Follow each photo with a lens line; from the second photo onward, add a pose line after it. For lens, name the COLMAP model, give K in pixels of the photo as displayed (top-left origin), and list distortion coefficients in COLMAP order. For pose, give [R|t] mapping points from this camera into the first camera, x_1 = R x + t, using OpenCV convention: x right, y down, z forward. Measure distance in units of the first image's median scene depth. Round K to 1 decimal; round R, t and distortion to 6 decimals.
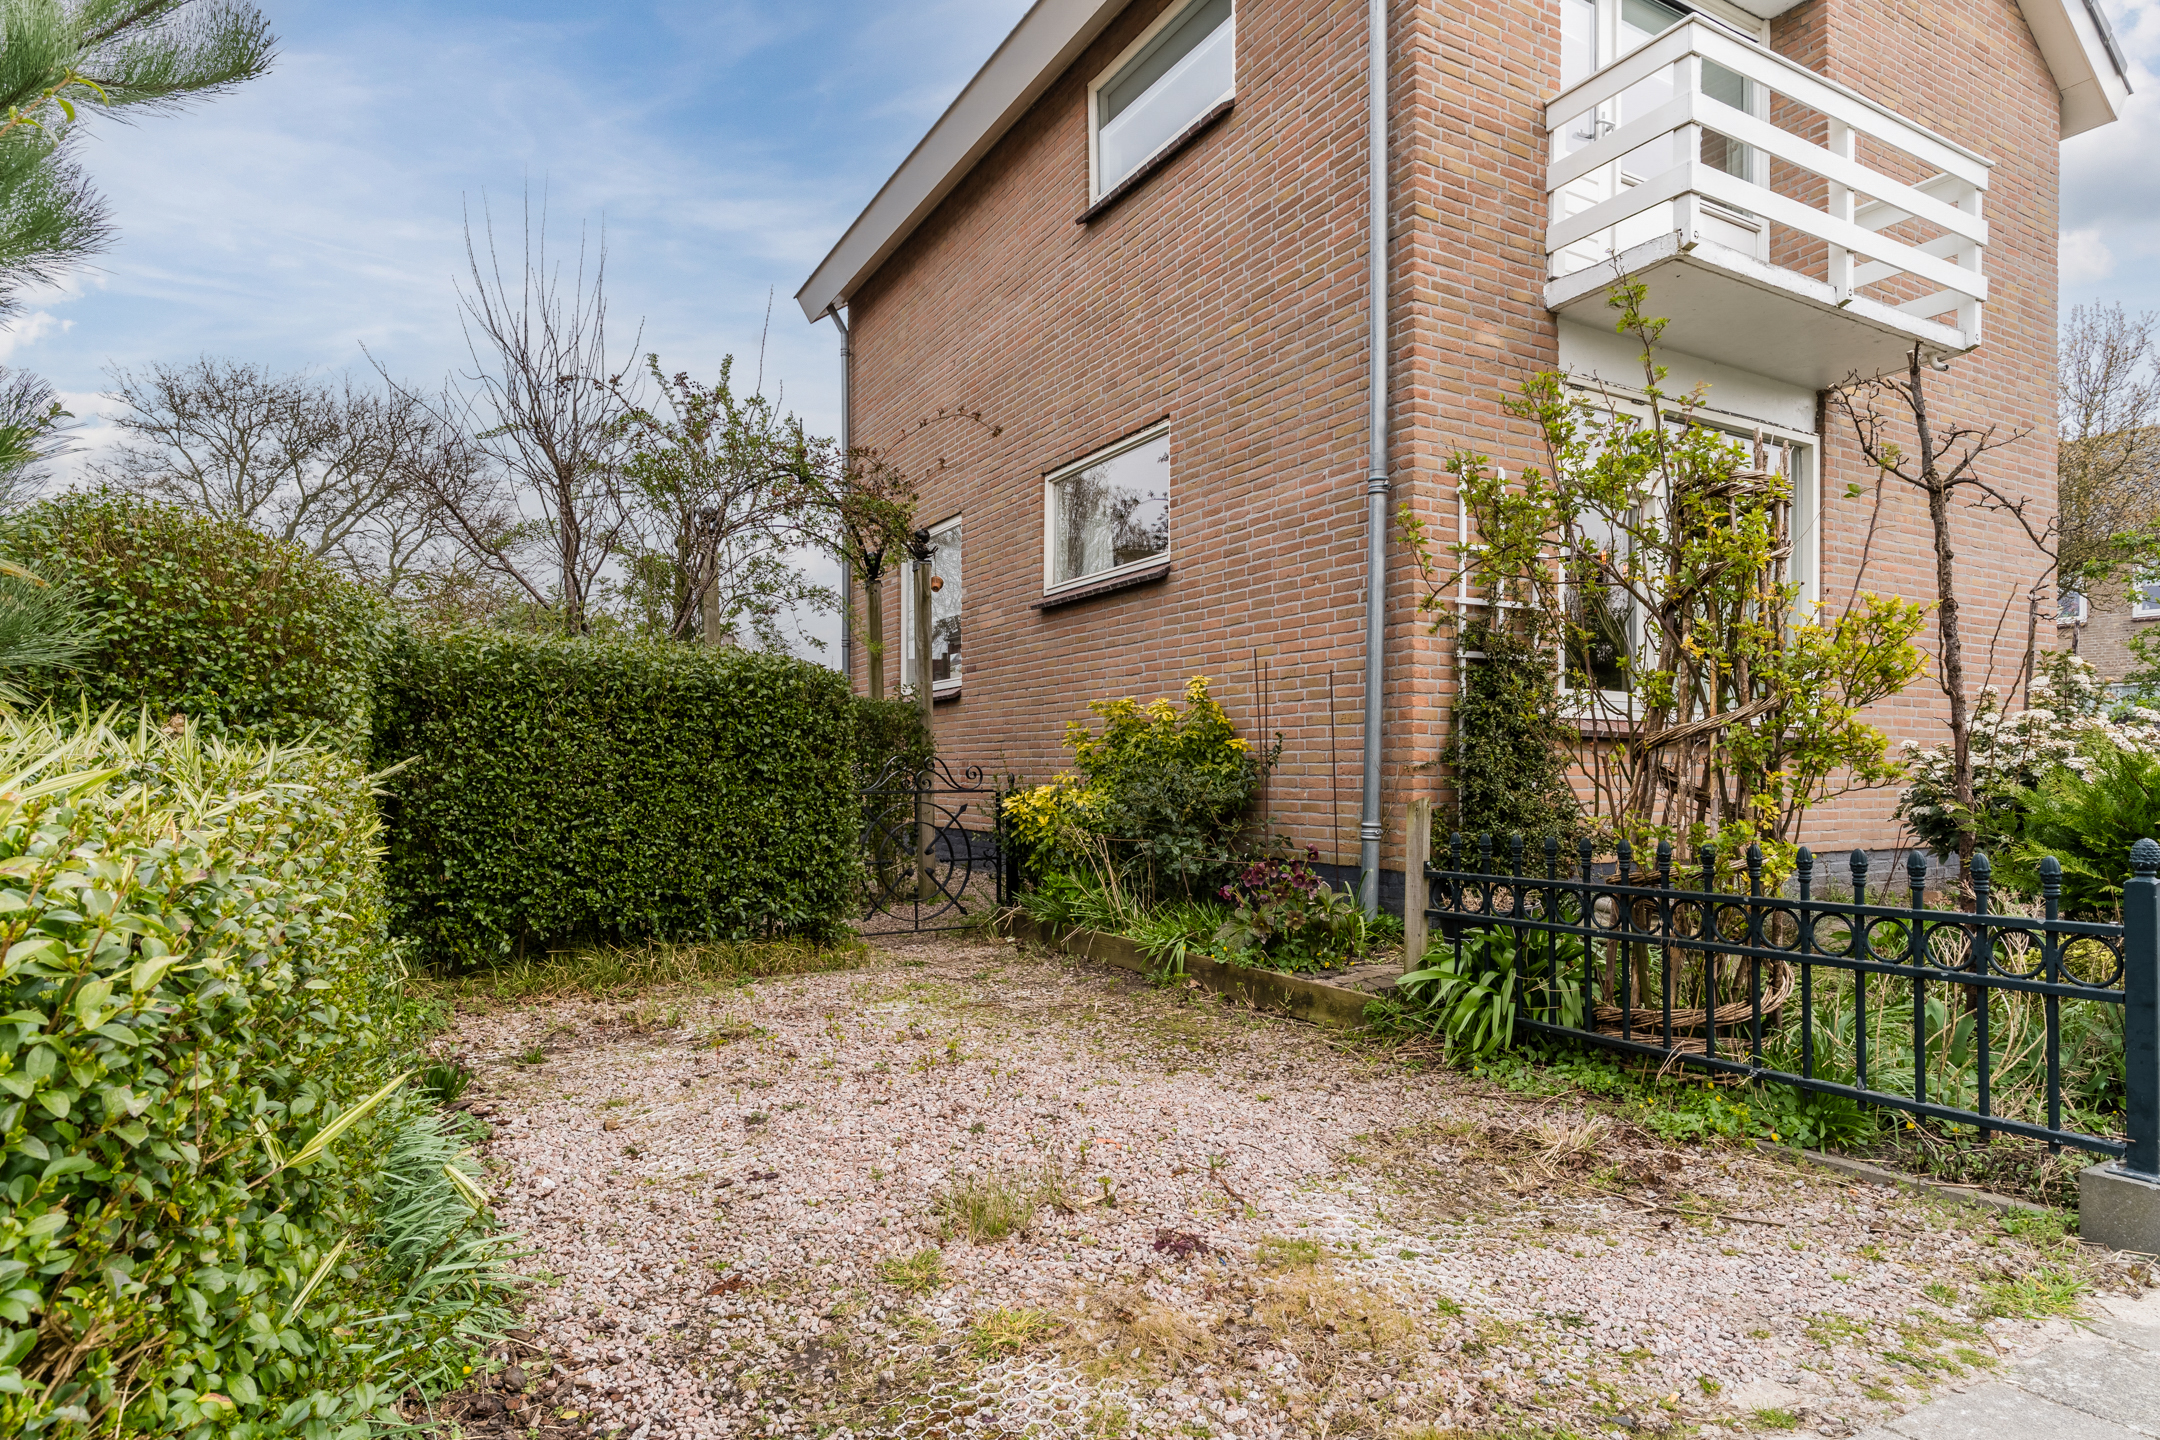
lens RADIAL K [[1220.5, 0, 1080.0], [0, 1220.5, 720.0], [0, 0, 1]] dist [-0.049983, -0.000176]
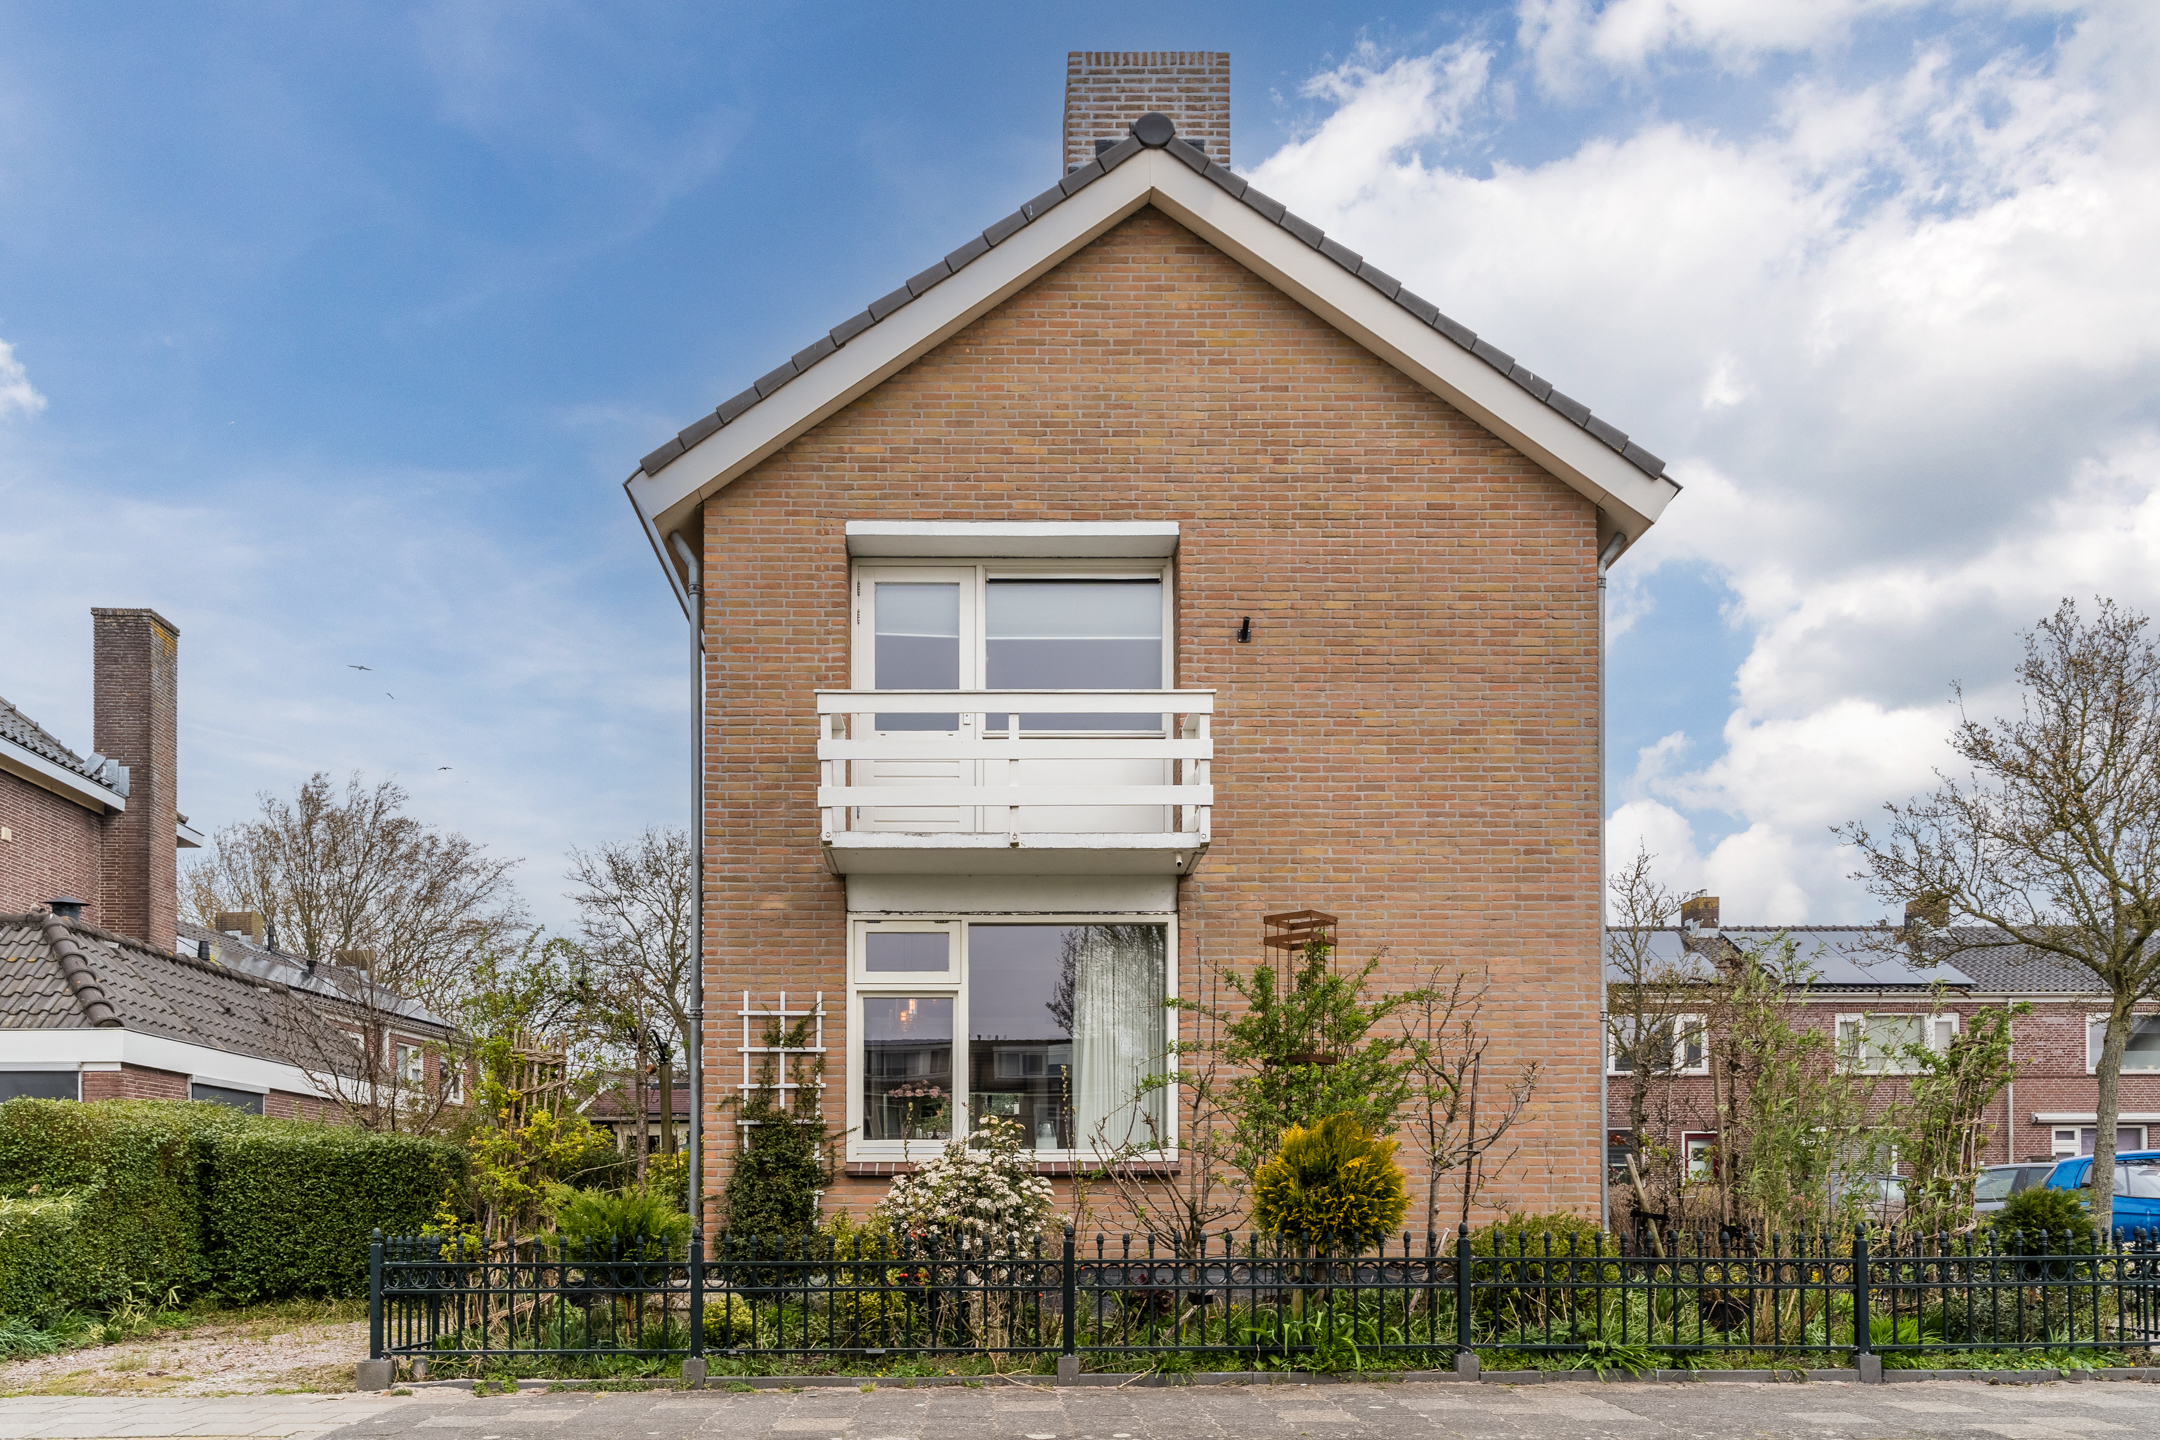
lens RADIAL K [[1632.9, 0, 1080.0], [0, 1632.9, 720.0], [0, 0, 1]] dist [-0.003299, -0.000082]
pose [[0.873260, -0.146960, -0.464564, 1.753420], [0.027265, 0.966676, -0.254547, -0.009042], [0.486491, 0.209619, 0.848166, -0.685074]]
